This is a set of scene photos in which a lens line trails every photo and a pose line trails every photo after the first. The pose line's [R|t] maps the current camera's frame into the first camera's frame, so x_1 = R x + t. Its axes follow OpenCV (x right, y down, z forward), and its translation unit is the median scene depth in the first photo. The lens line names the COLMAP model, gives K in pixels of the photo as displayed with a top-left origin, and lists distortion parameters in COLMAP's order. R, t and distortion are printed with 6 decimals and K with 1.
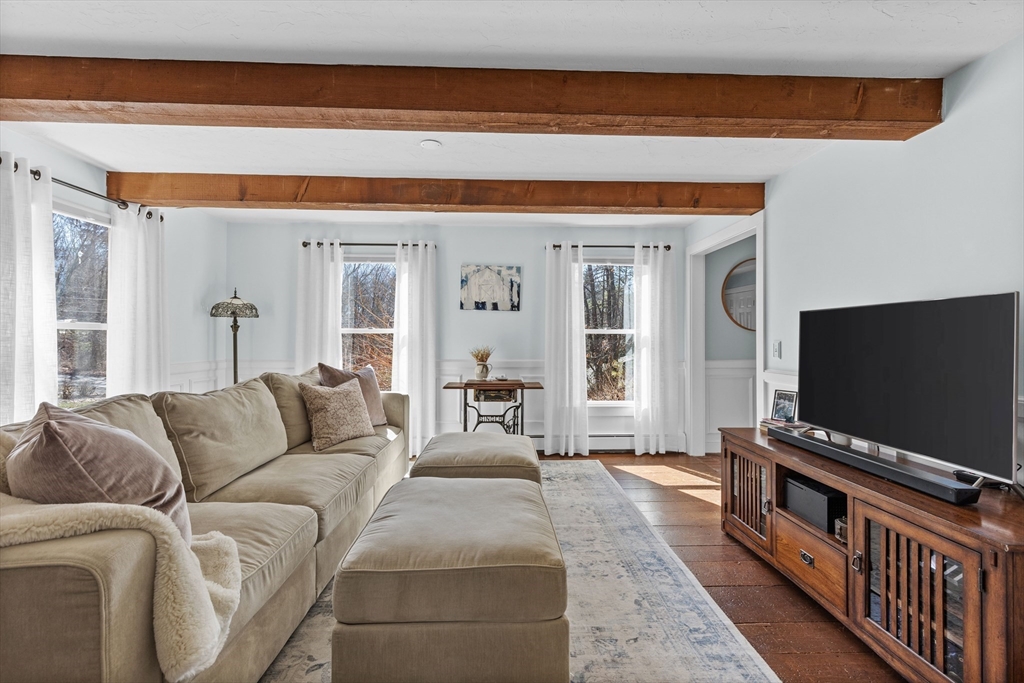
lens RADIAL K [[463.5, 0, 515.5], [0, 463.5, 332.7], [0, 0, 1]] dist [0.011628, -0.002348]
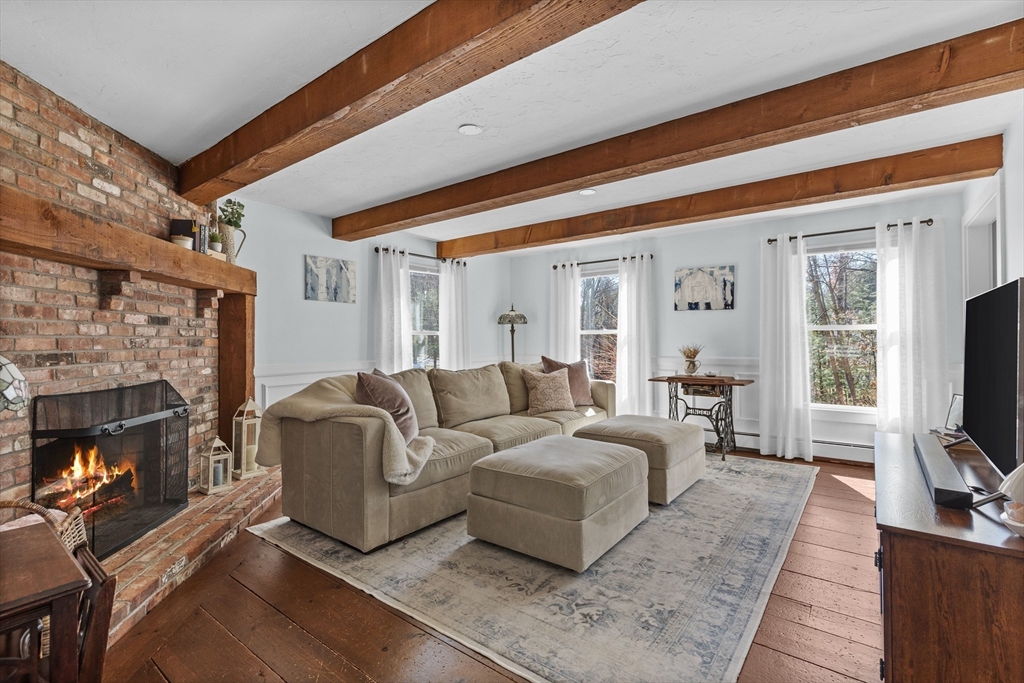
lens RADIAL K [[463.5, 0, 513.0], [0, 463.5, 333.7], [0, 0, 1]] dist [0.011628, -0.002348]
pose [[0.771958, -0.016039, -0.635471, 0.390459], [0.019005, 0.999817, -0.002147, -0.000388], [0.635389, -0.010420, 0.772122, -0.129966]]
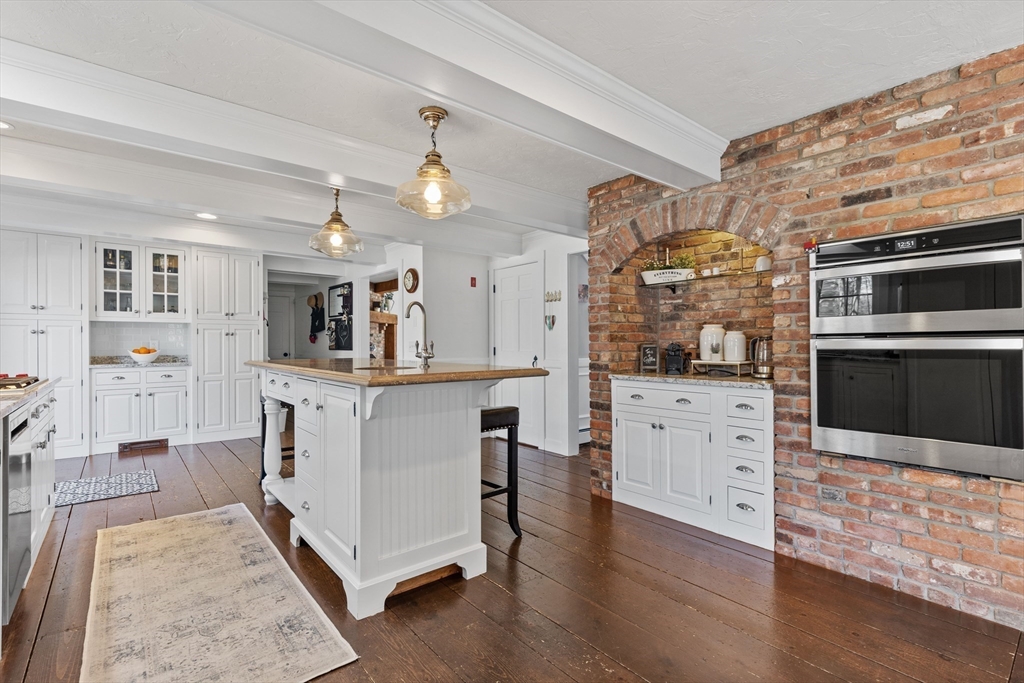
lens RADIAL K [[463.5, 0, 514.1], [0, 463.5, 344.0], [0, 0, 1]] dist [0.011628, -0.002348]
pose [[0.622696, -0.002603, -0.782459, 1.925864], [0.018394, 0.999767, 0.011312, -0.002442], [0.782248, -0.021436, 0.622599, -0.892959]]
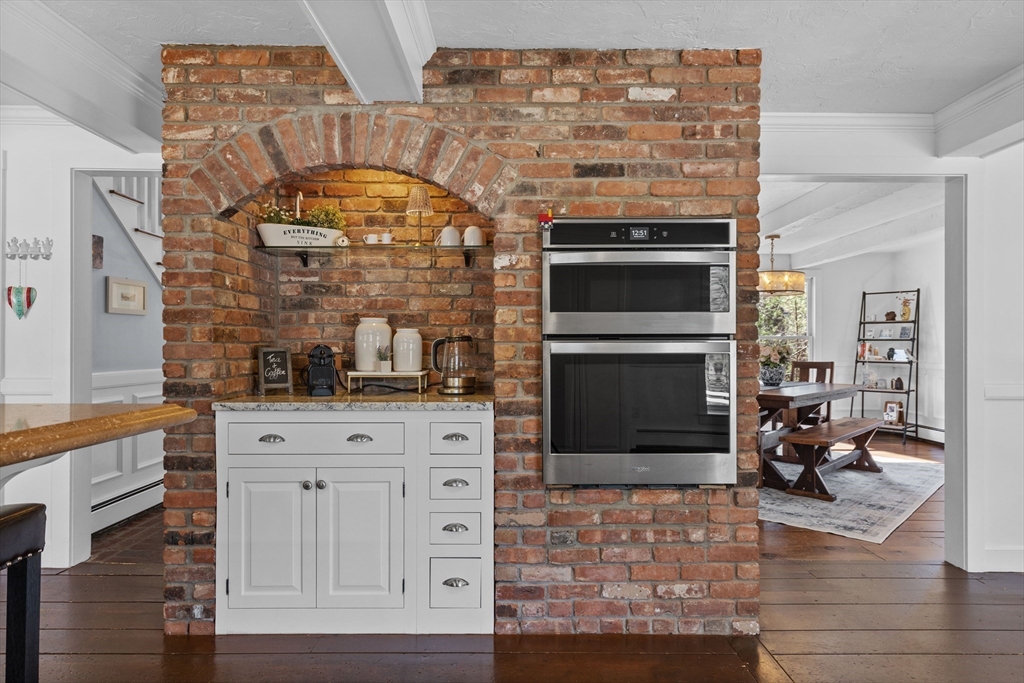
lens RADIAL K [[595.1, 0, 508.1], [0, 595.1, 344.1], [0, 0, 1]] dist [0.012755, -0.003463]
pose [[0.999602, 0.000526, -0.028212, 1.643087], [-0.000080, 0.999875, 0.015796, -0.000801], [0.028217, -0.015787, 0.999477, -0.797309]]
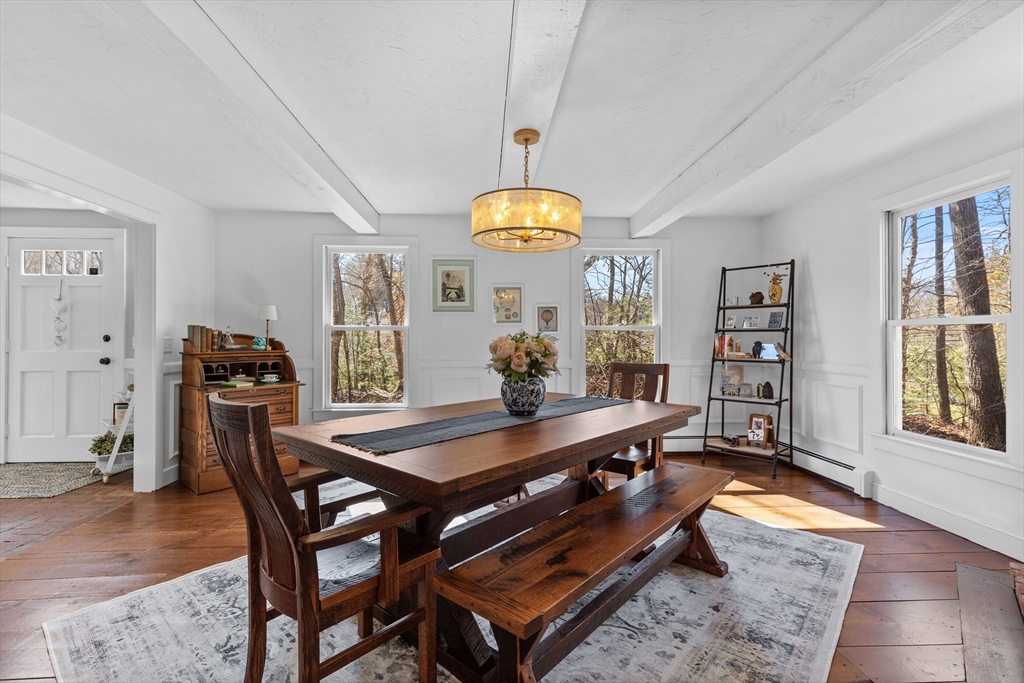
lens RADIAL K [[463.5, 0, 510.1], [0, 463.5, 338.6], [0, 0, 1]] dist [0.011628, -0.002348]
pose [[0.999776, -0.004014, 0.020758, 2.243372], [0.003694, 0.999874, 0.015445, 0.016983], [-0.020817, -0.015364, 0.999665, 0.118331]]
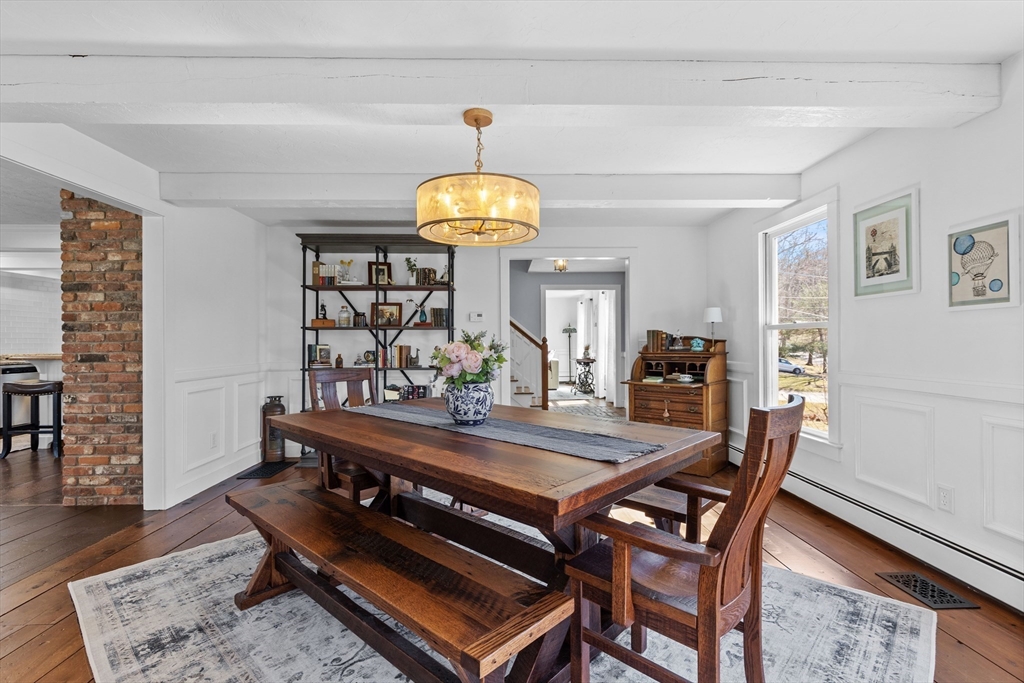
lens RADIAL K [[463.5, 0, 515.5], [0, 463.5, 343.7], [0, 0, 1]] dist [0.011628, -0.002348]
pose [[-0.000335, 0.000300, -1.000000, 2.852671], [0.022681, 0.999743, 0.000292, 0.029514], [0.999743, -0.022681, -0.000341, 0.798651]]
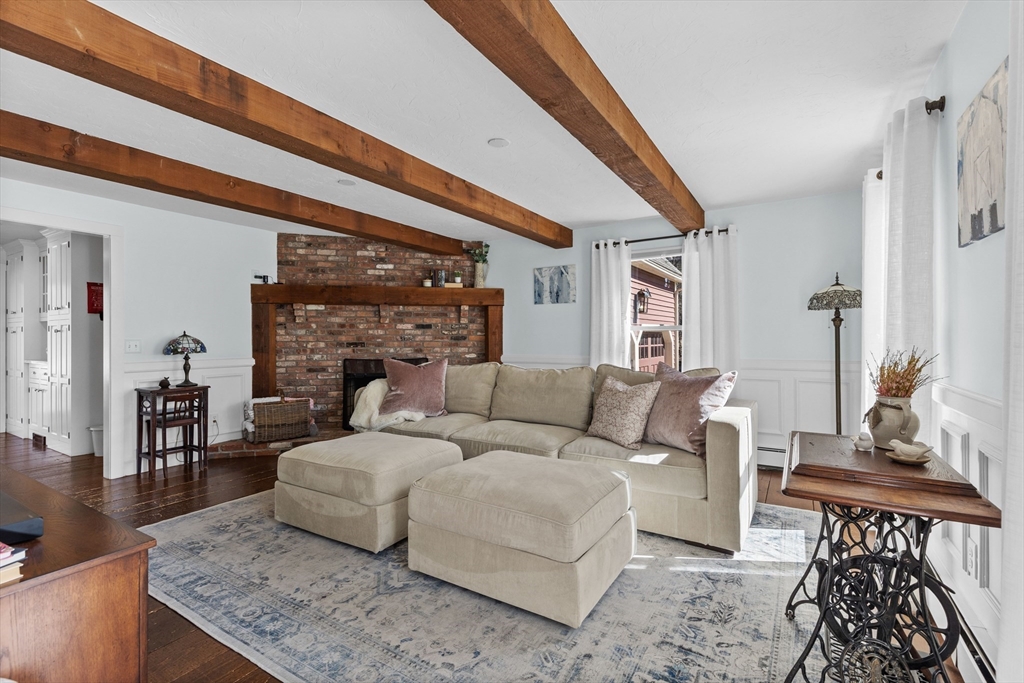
lens RADIAL K [[463.5, 0, 516.0], [0, 463.5, 336.1], [0, 0, 1]] dist [0.011628, -0.002348]
pose [[-0.554008, -0.001432, -0.832510, 0.504210], [0.016851, 0.999774, -0.012934, 0.021058], [0.832341, -0.021195, -0.553859, 1.254267]]
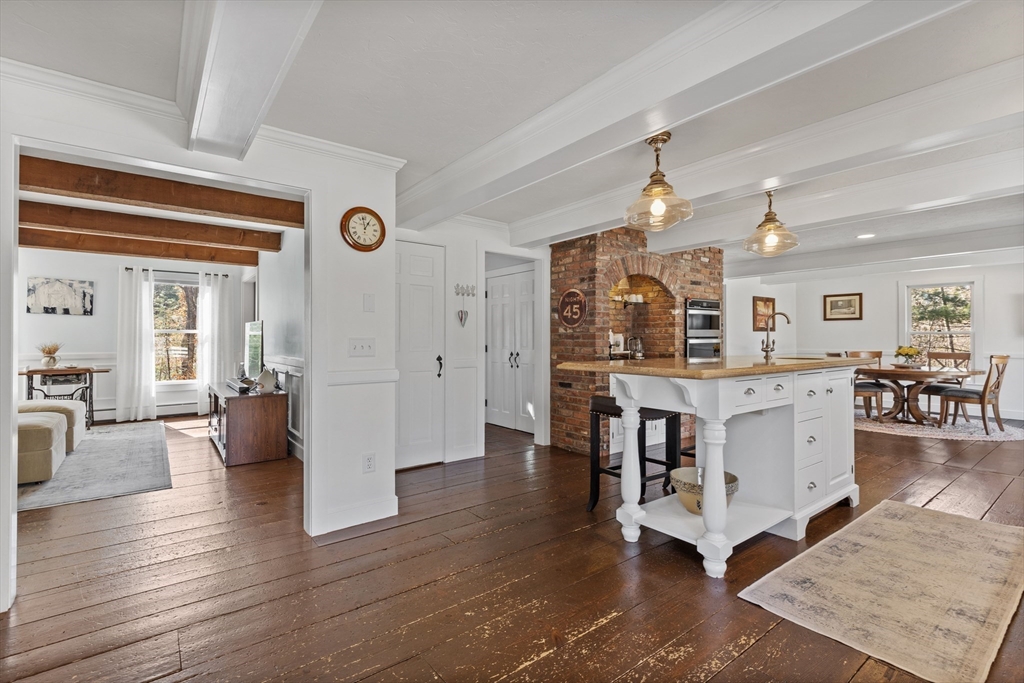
lens RADIAL K [[463.5, 0, 511.8], [0, 463.5, 335.9], [0, 0, 1]] dist [0.011628, -0.002348]
pose [[0.812595, 0.002010, 0.582825, 0.279996], [-0.007769, 0.999943, 0.007383, -0.010935], [-0.582776, -0.010528, 0.812564, -1.051526]]
